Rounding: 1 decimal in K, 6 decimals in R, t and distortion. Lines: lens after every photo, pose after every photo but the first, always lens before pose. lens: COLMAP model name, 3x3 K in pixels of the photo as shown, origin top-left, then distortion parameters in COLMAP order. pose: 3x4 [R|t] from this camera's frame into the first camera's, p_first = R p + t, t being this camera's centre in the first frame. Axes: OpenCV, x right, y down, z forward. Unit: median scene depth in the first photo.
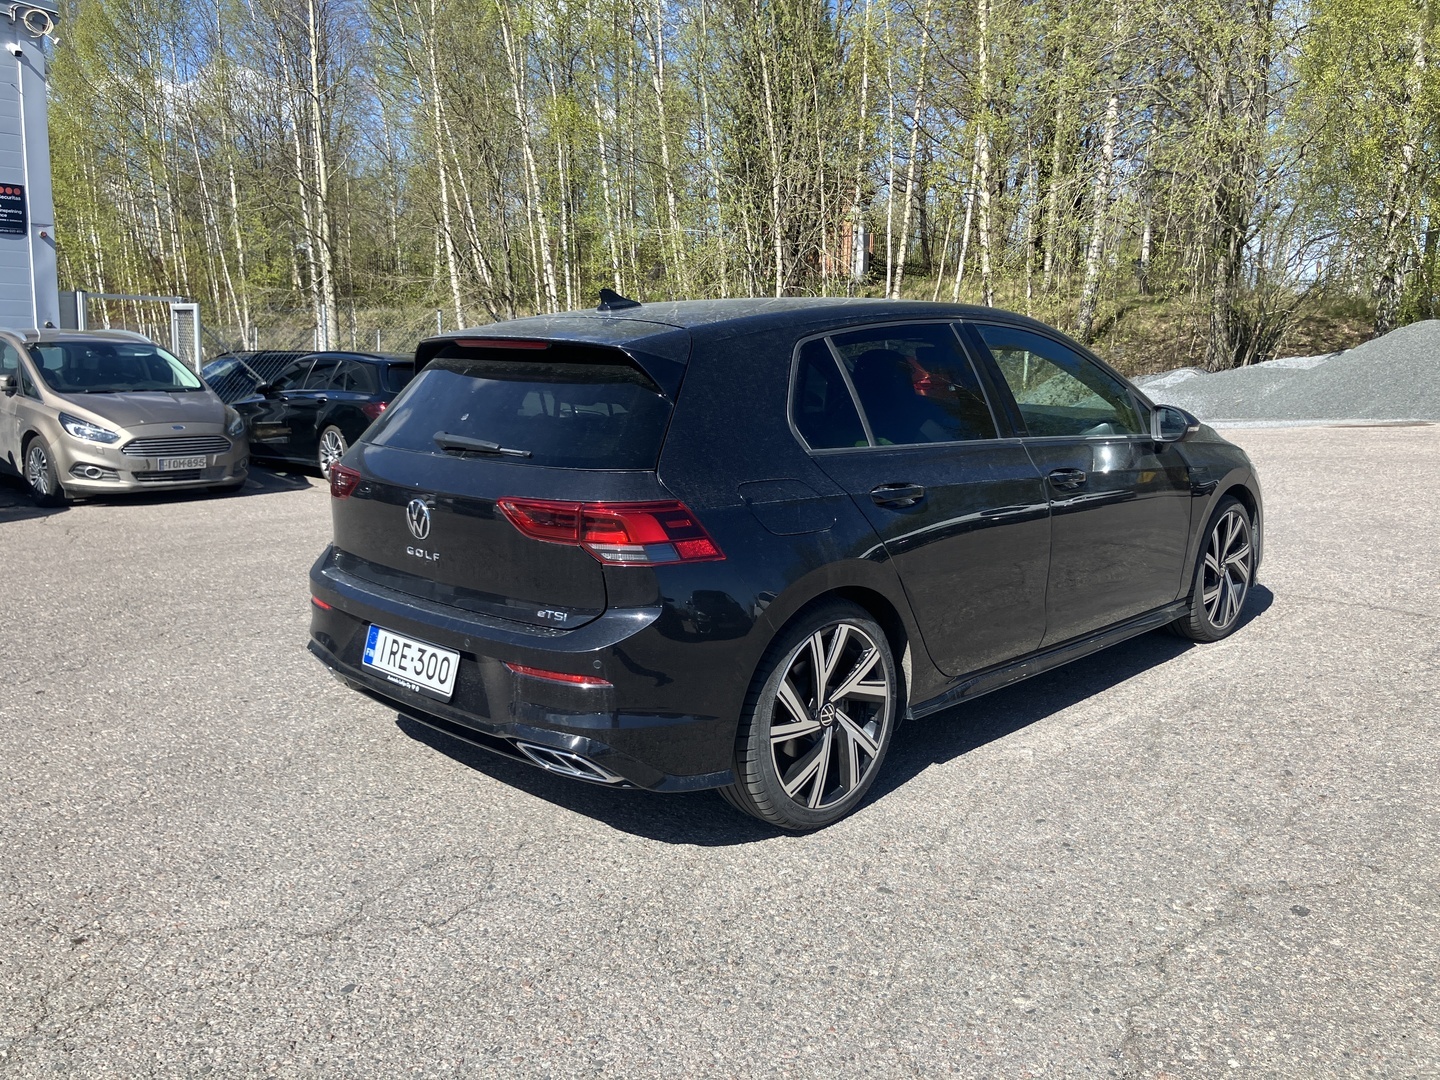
lens RADIAL K [[1177.6, 0, 725.0], [0, 1177.6, 540.9], [0, 0, 1]] dist [0.003130, 0.006859]
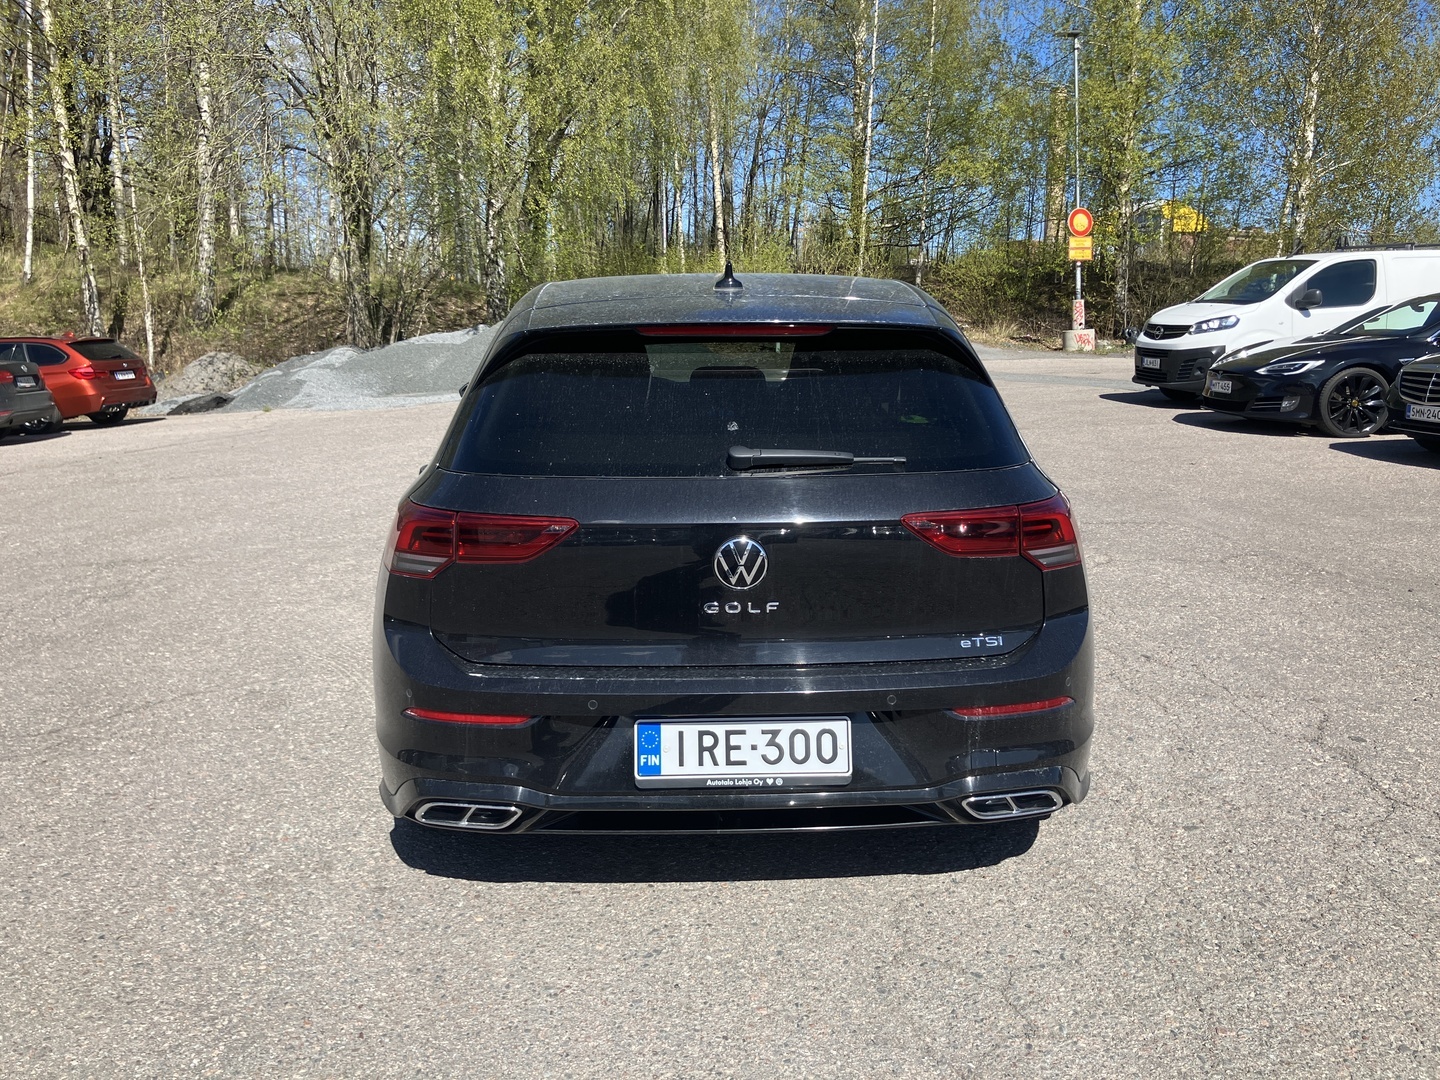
lens RADIAL K [[1177.6, 0, 729.9], [0, 1177.6, 541.2], [0, 0, 1]] dist [0.003130, 0.006859]
pose [[0.702613, -0.144884, 0.696666, -0.774252], [0.132388, 0.988574, 0.072074, -0.085980], [-0.699148, 0.041590, 0.713766, 0.458970]]
